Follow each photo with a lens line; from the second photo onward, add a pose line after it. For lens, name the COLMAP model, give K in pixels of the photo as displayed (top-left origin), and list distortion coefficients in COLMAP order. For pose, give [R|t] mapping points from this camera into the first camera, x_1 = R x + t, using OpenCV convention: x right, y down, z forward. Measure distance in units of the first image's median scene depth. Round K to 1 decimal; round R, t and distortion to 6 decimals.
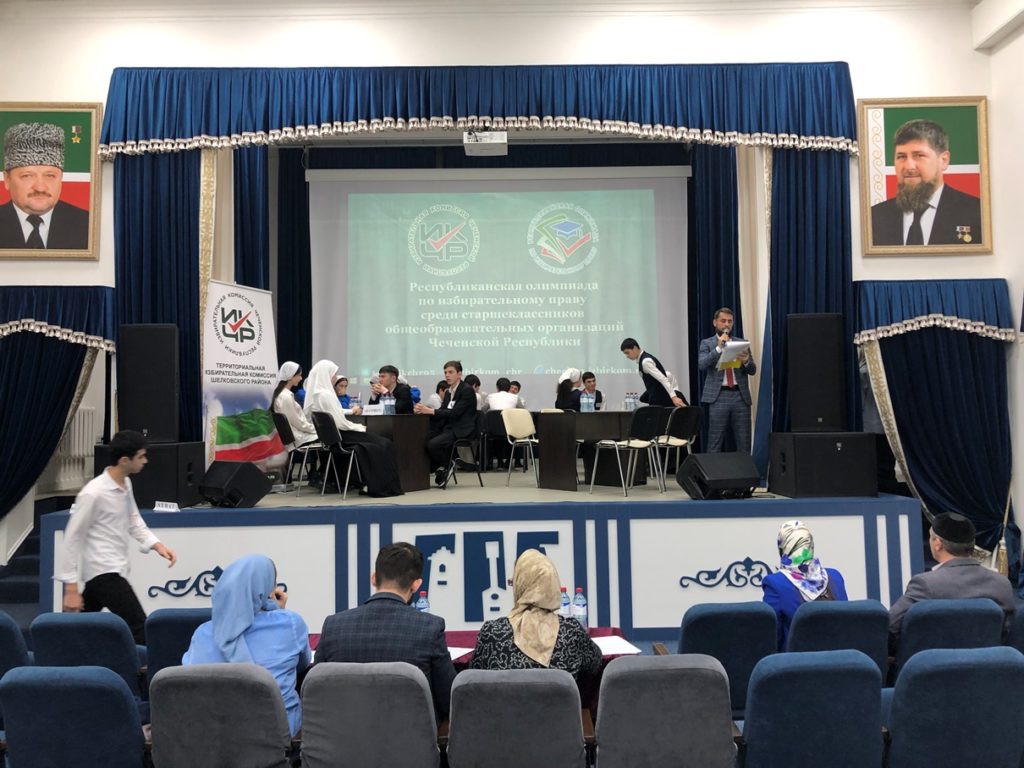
lens RADIAL K [[752.1, 0, 512.0], [0, 752.1, 384.0], [0, 0, 1]] dist [-0.002980, -0.001843]
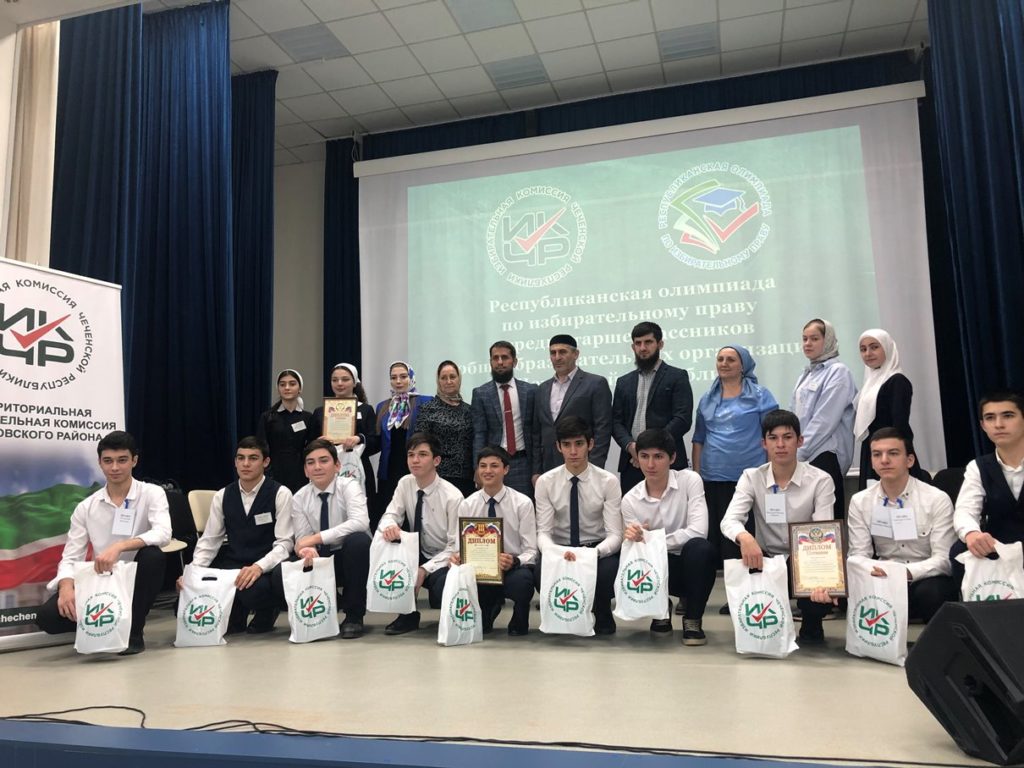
lens RADIAL K [[795.6, 0, 512.0], [0, 795.6, 384.0], [0, 0, 1]] dist [-0.010059, -0.005183]
pose [[0.959589, -0.049967, -0.276934, 0.083742], [0.023506, 0.994903, -0.098059, 0.014254], [0.280422, 0.087587, 0.955872, 0.310461]]
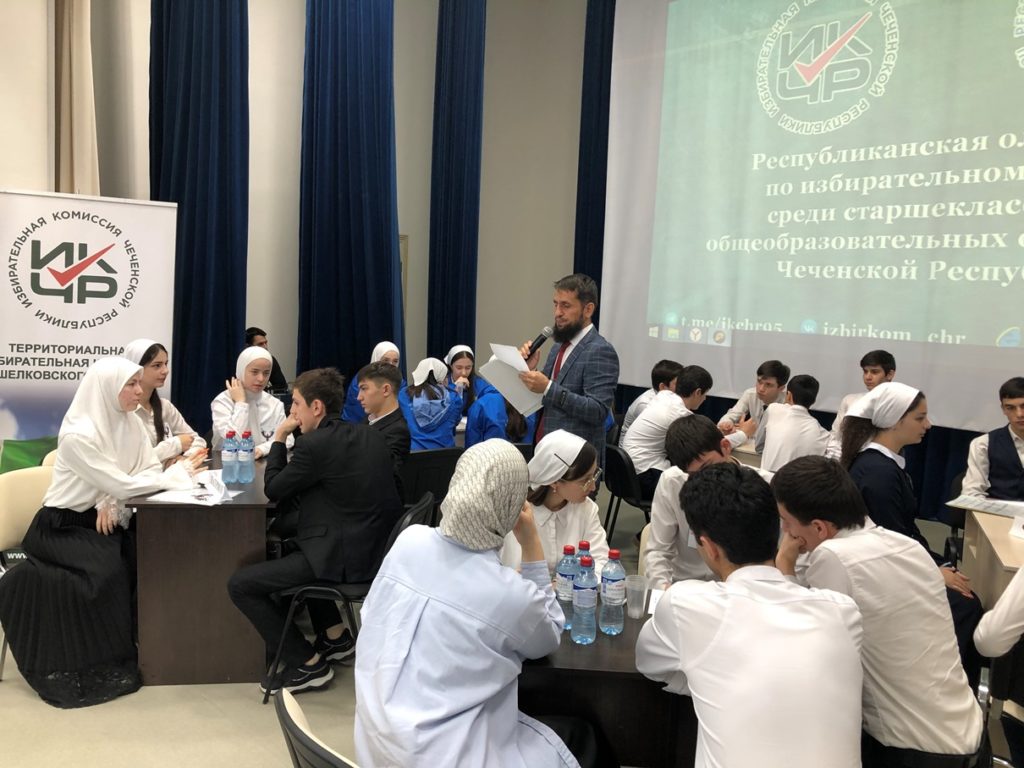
lens RADIAL K [[795.6, 0, 512.0], [0, 795.6, 384.0], [0, 0, 1]] dist [-0.010059, -0.005183]
pose [[0.696069, 0.118007, -0.708211, 0.160583], [-0.022631, 0.989516, 0.142637, -0.050499], [0.717618, -0.083258, 0.691442, 0.478396]]
